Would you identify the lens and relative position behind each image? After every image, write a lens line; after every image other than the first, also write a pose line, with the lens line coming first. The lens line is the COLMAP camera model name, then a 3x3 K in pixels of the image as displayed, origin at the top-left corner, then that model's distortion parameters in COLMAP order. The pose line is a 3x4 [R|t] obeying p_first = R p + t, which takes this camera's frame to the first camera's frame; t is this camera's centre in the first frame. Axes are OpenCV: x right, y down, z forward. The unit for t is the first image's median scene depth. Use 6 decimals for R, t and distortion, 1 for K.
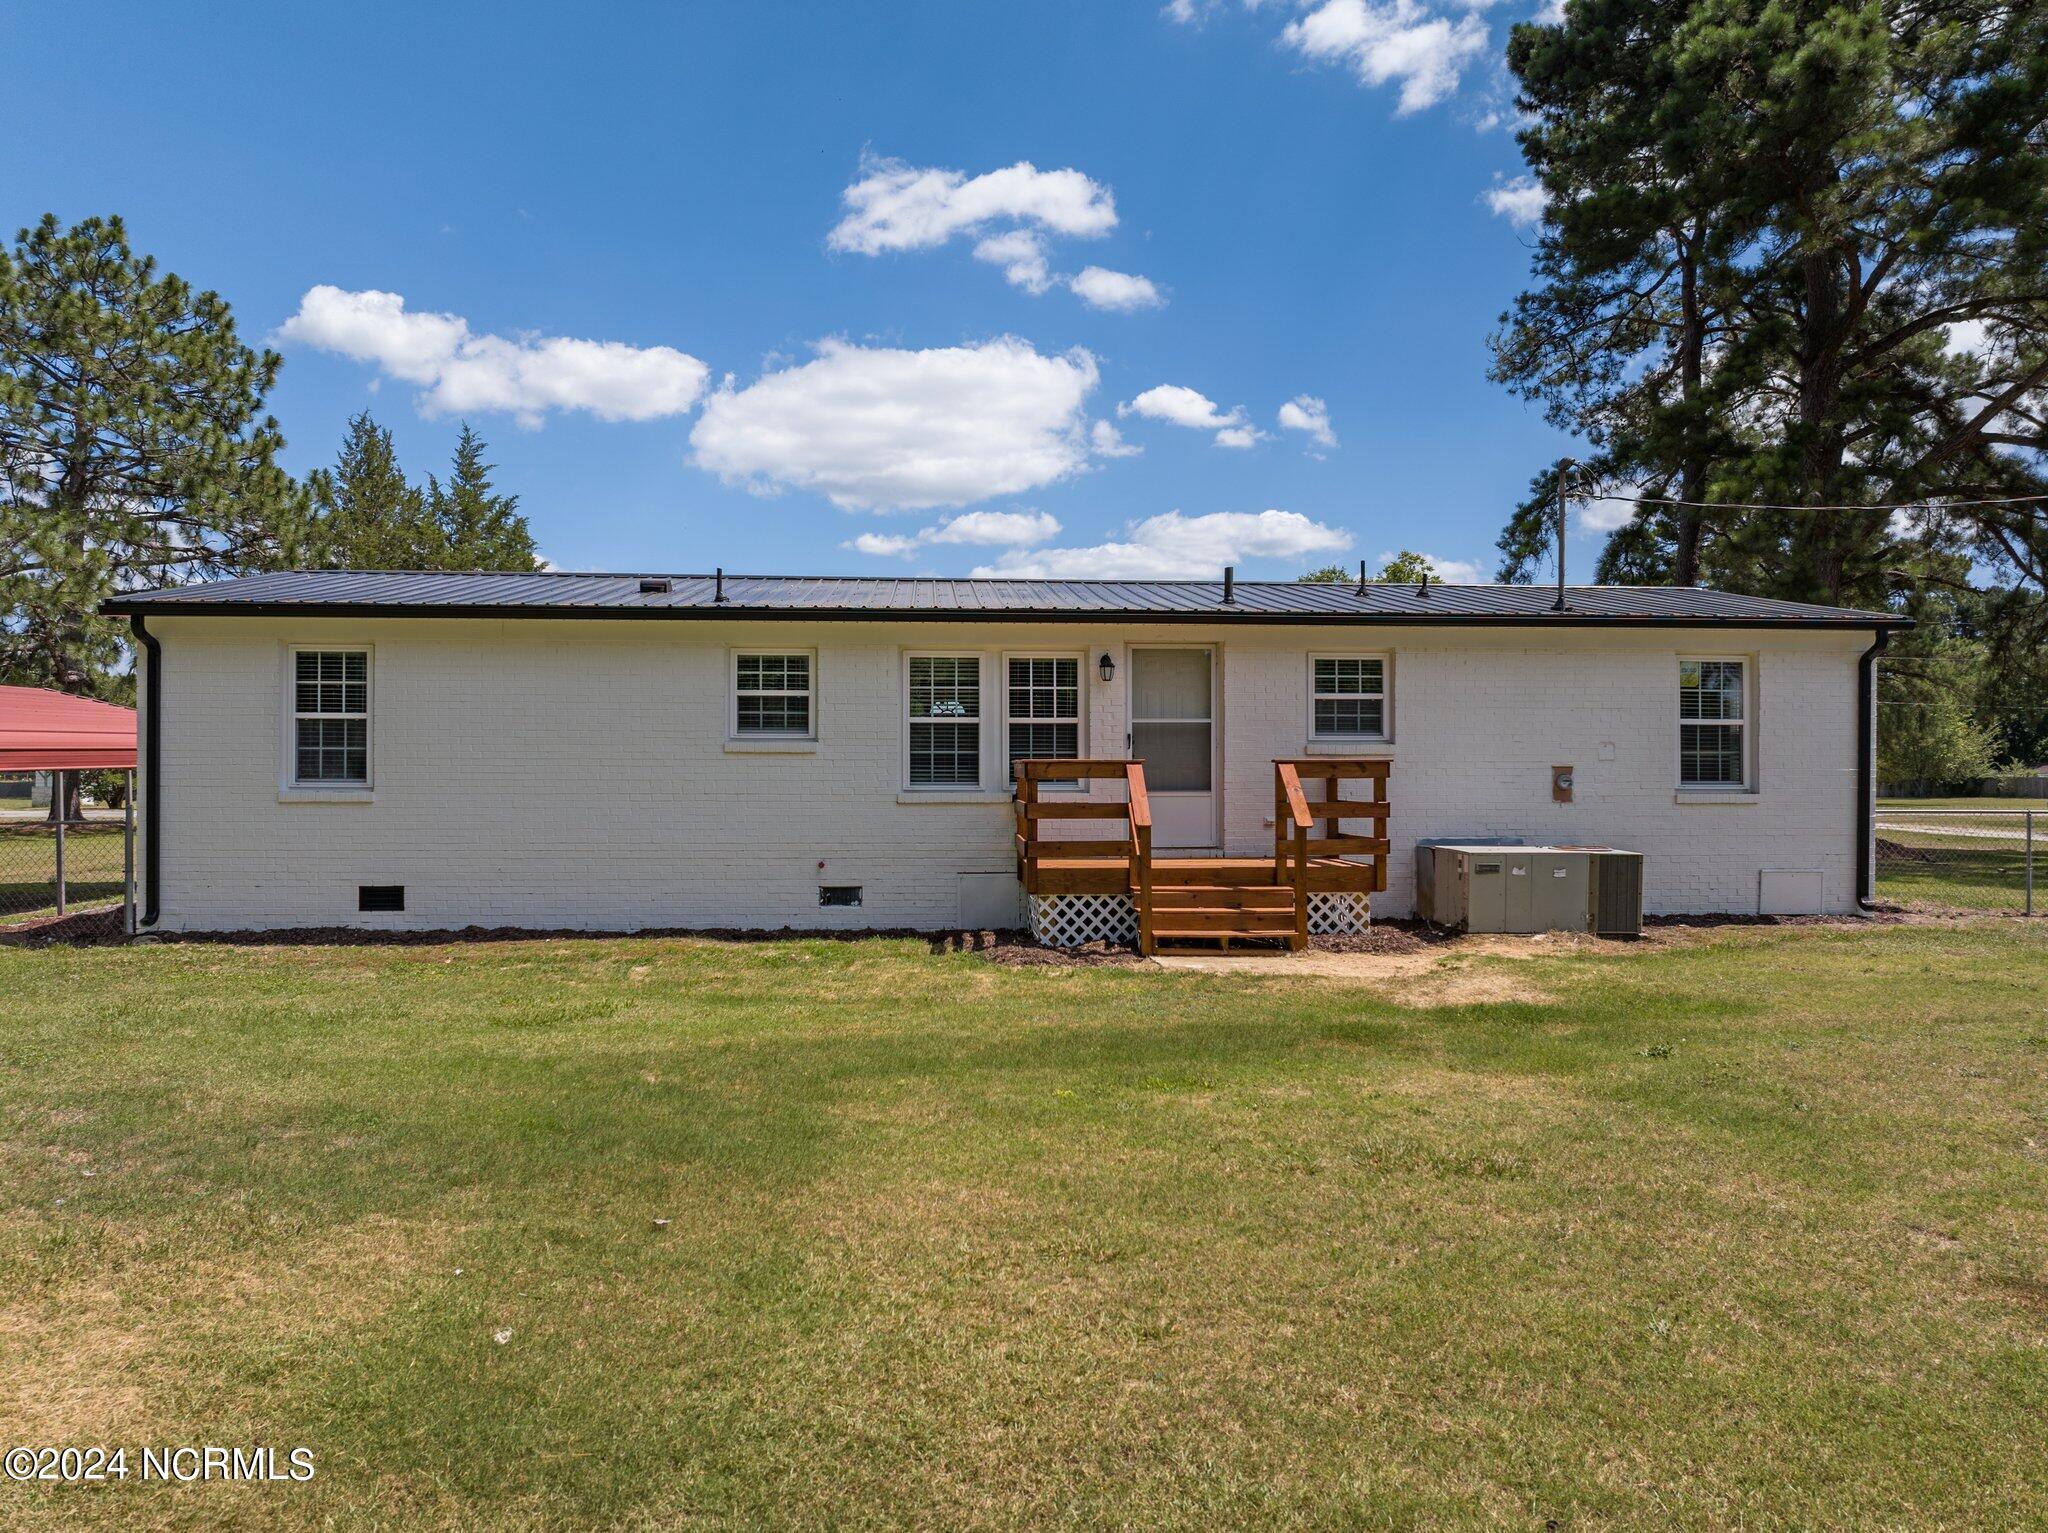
lens RADIAL K [[1472.1, 0, 1024.0], [0, 1472.1, 766.5], [0, 0, 1]] dist [-0.020639, -0.004081]
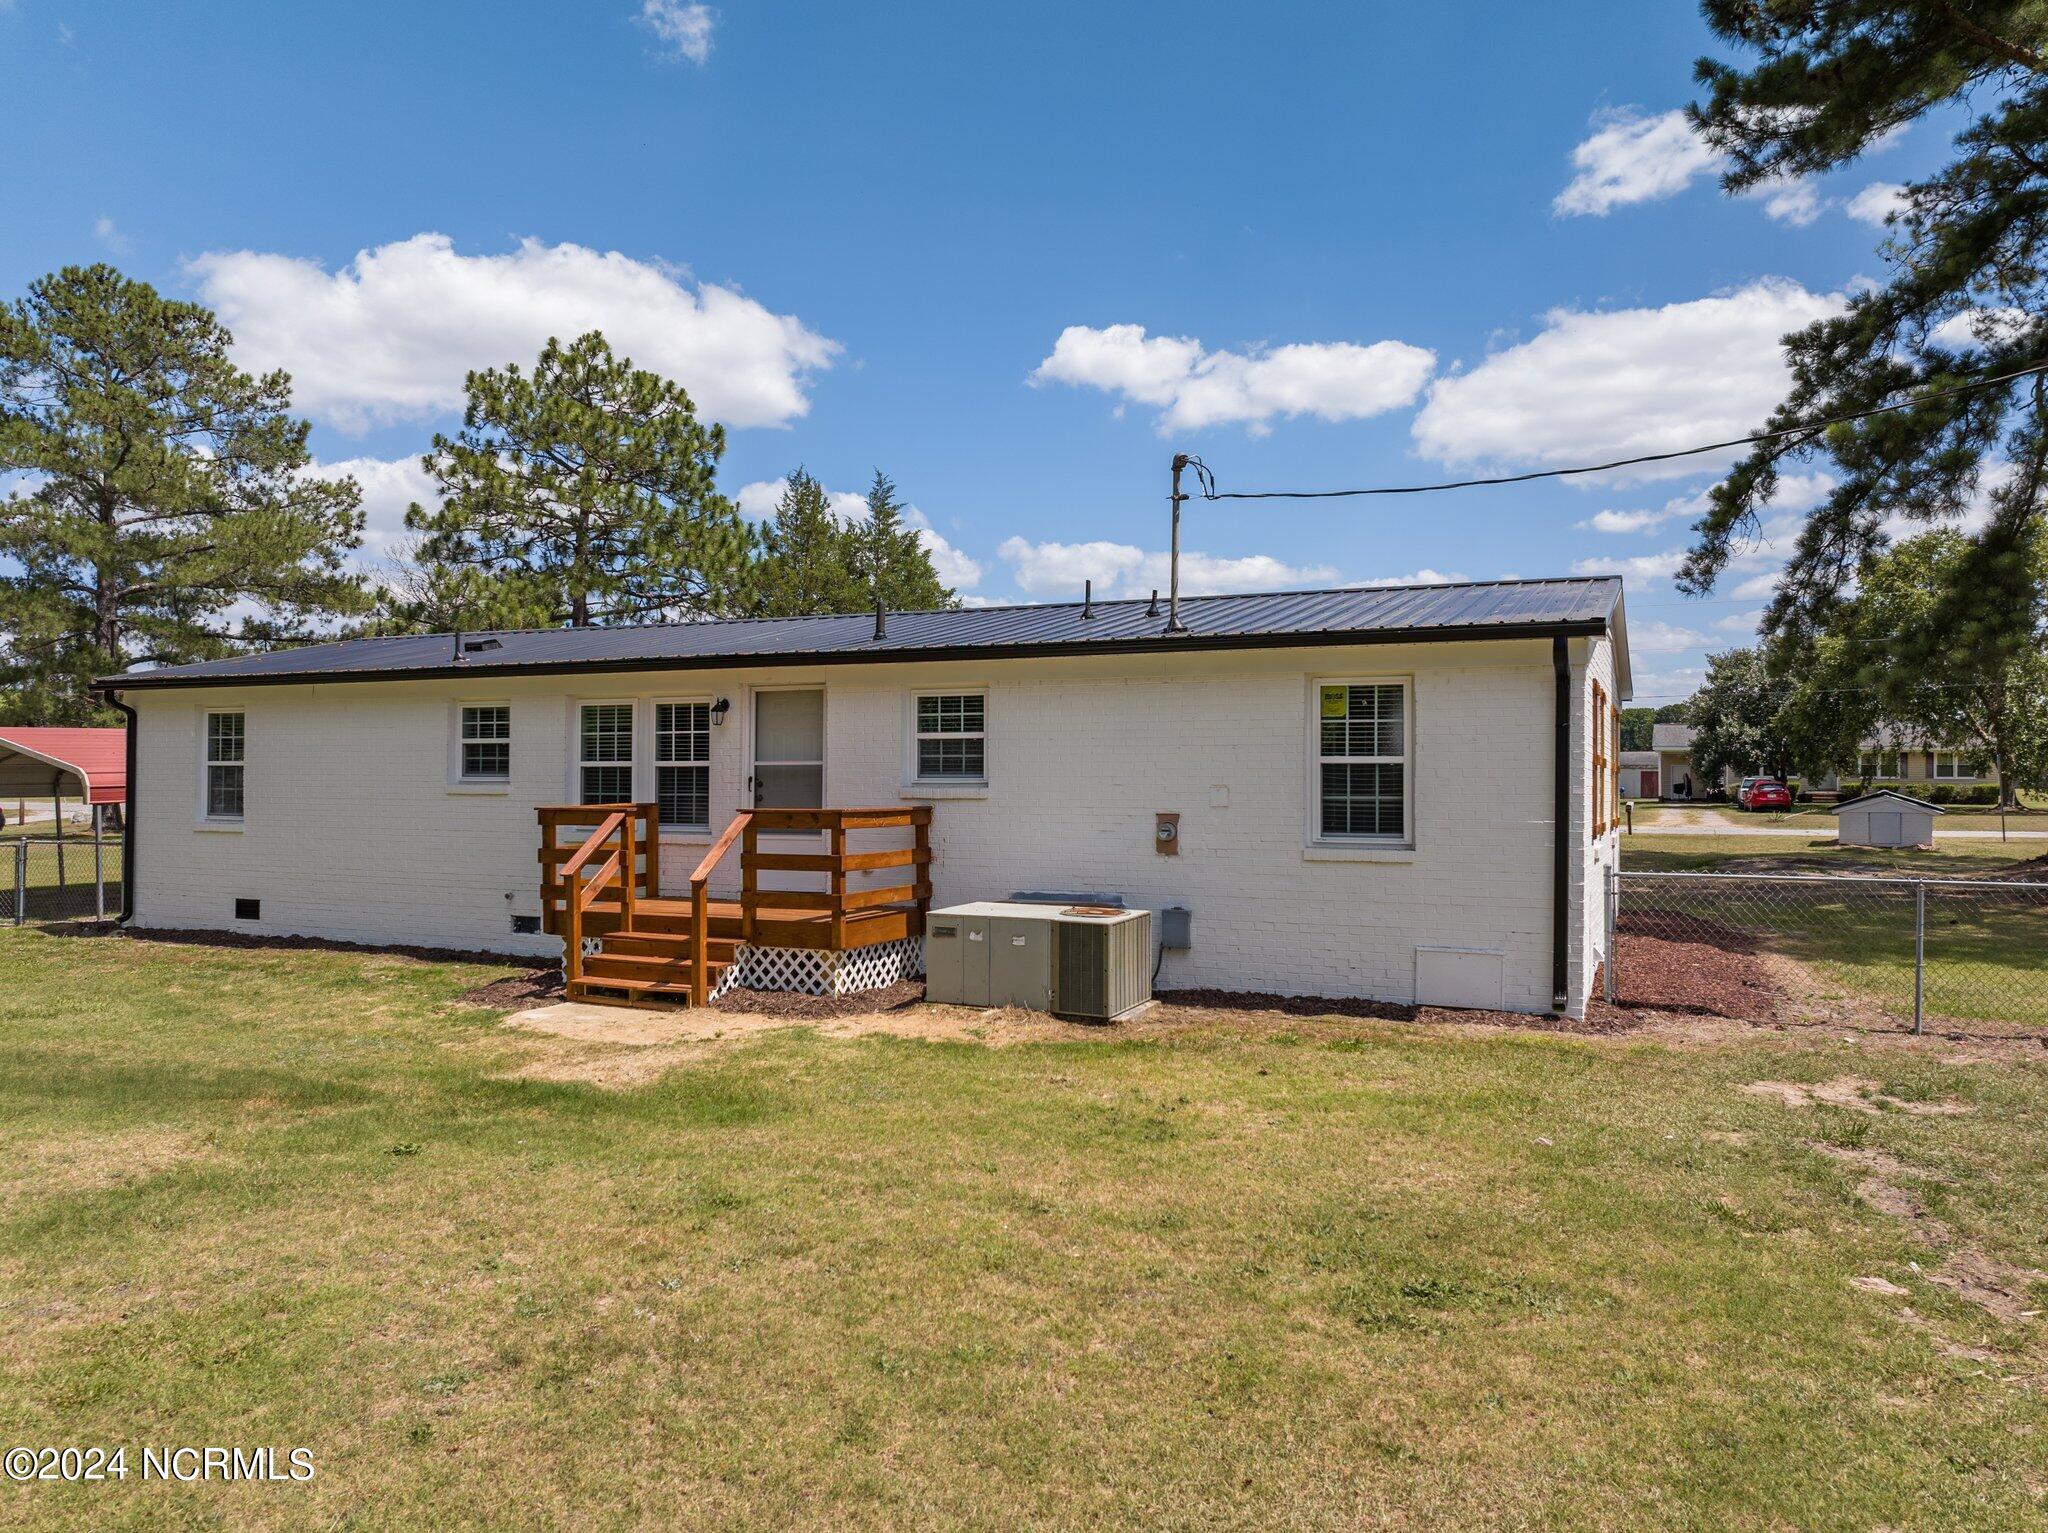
lens RADIAL K [[1487.7, 0, 1020.5], [0, 1487.7, 754.3], [0, 0, 1]] dist [-0.036240, -0.004130]
pose [[0.878507, -0.007013, -0.477678, 0.698945], [0.004375, 0.999968, -0.006634, -0.029172], [0.477709, 0.003738, 0.878510, 0.194034]]
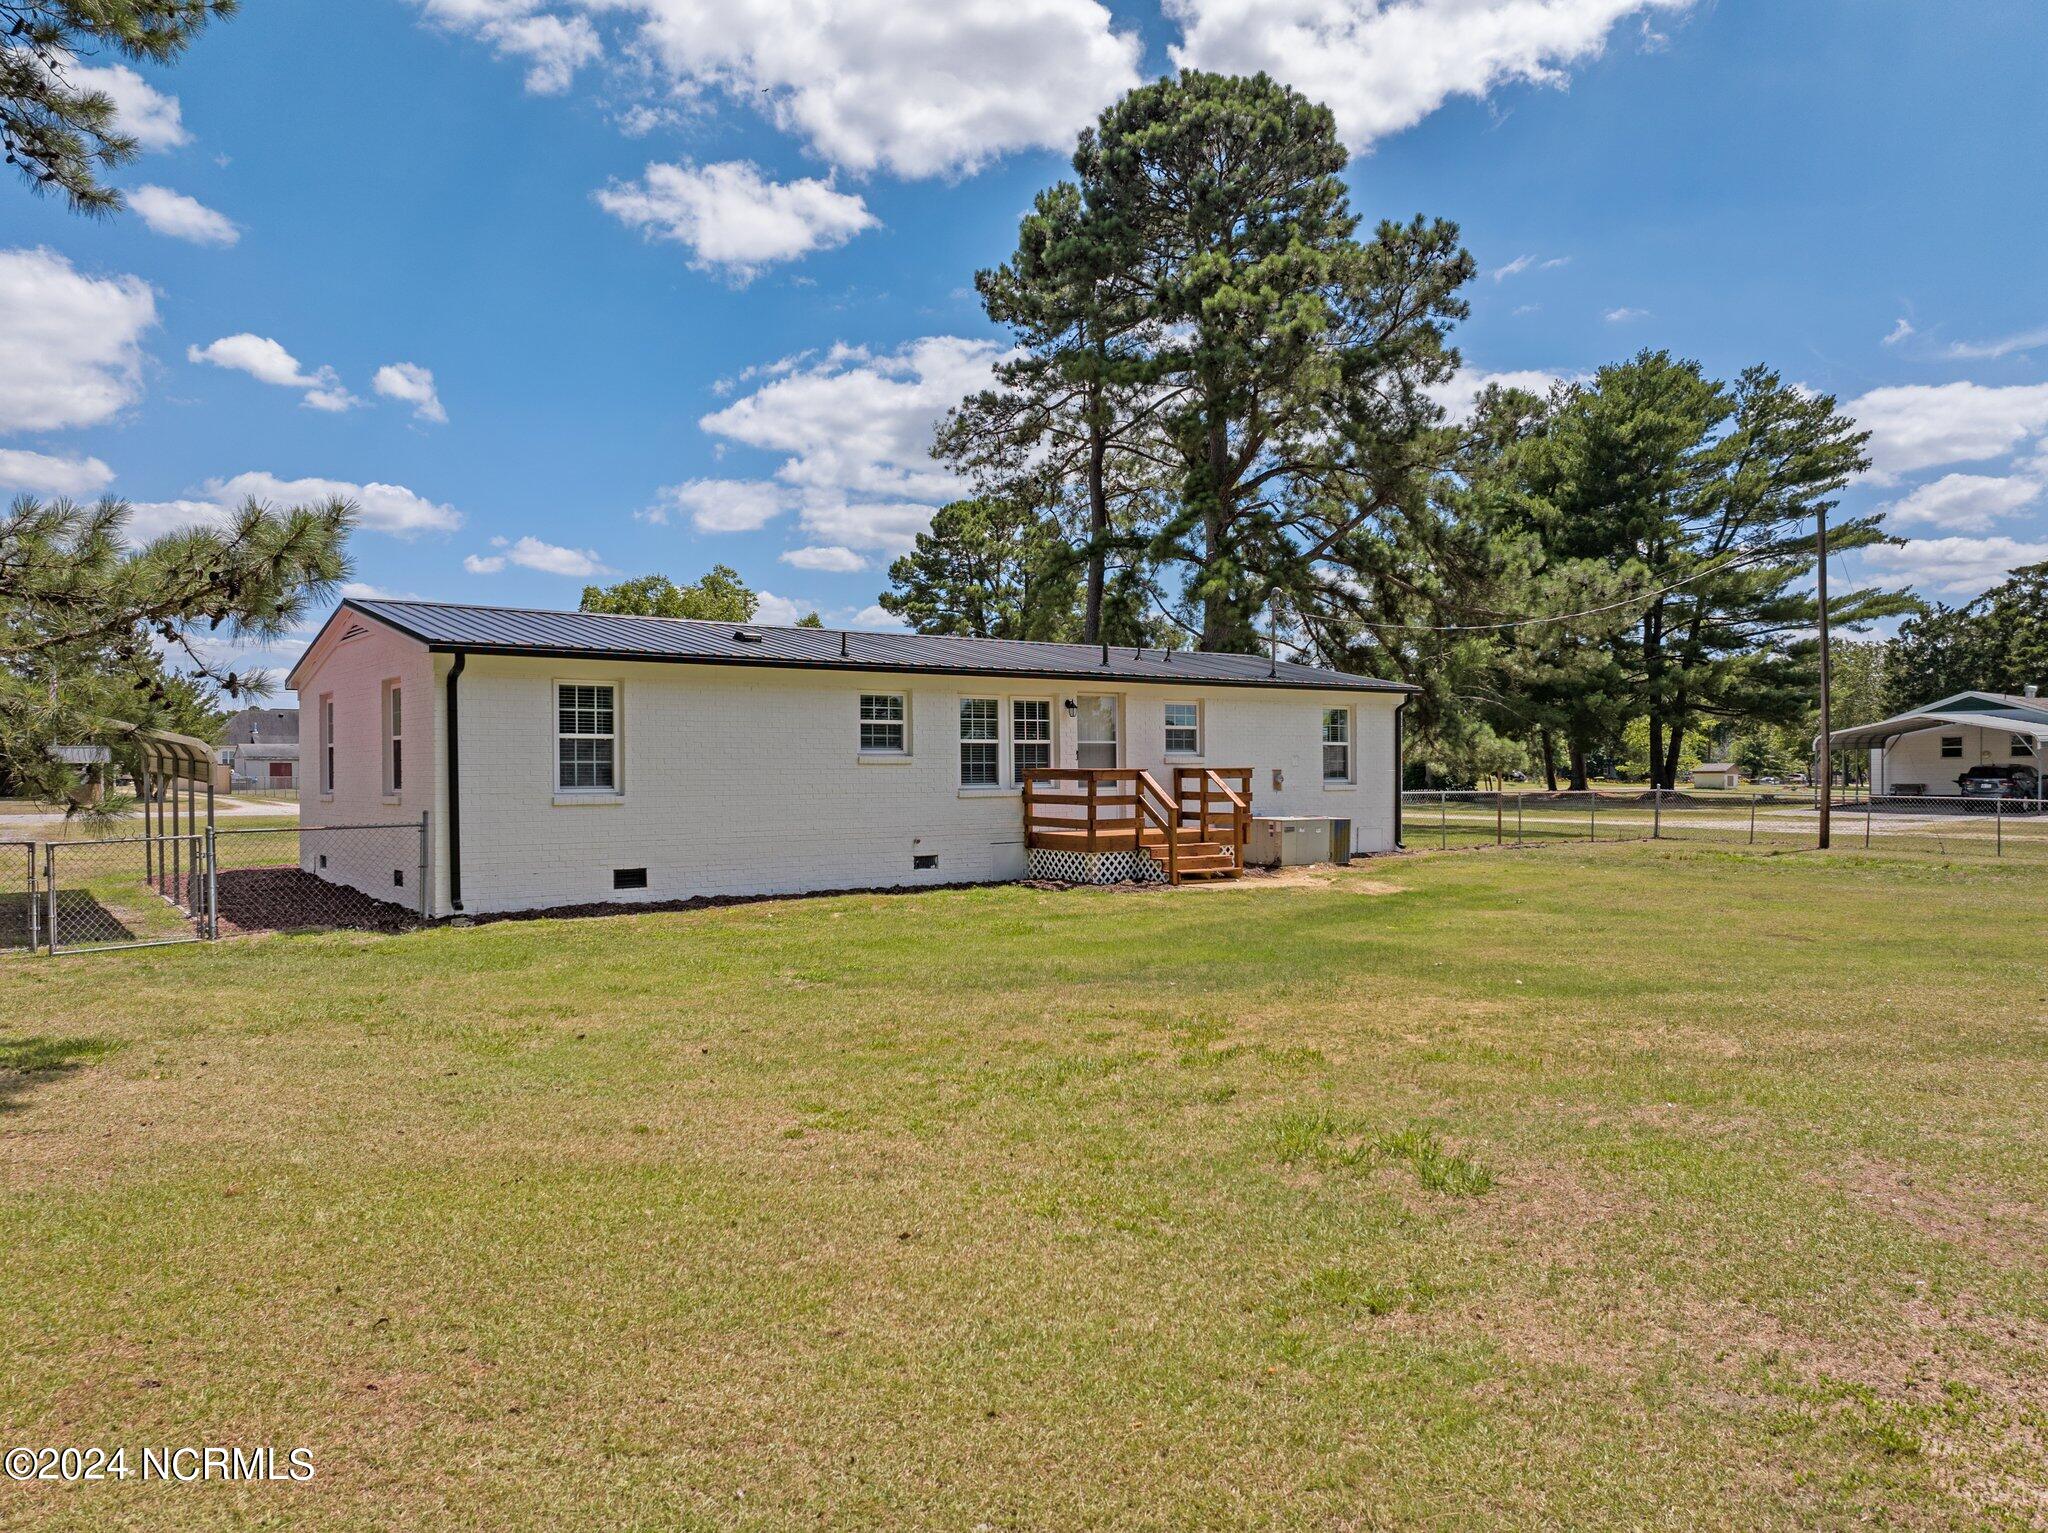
lens RADIAL K [[1437.0, 0, 1024.0], [0, 1437.0, 766.5], [0, 0, 1]] dist [0.003334, -0.000604]
pose [[0.834344, -0.004769, 0.551223, -0.790746], [-0.002025, 0.999929, 0.011716, -0.022393], [-0.551240, -0.010891, 0.834275, -0.228303]]
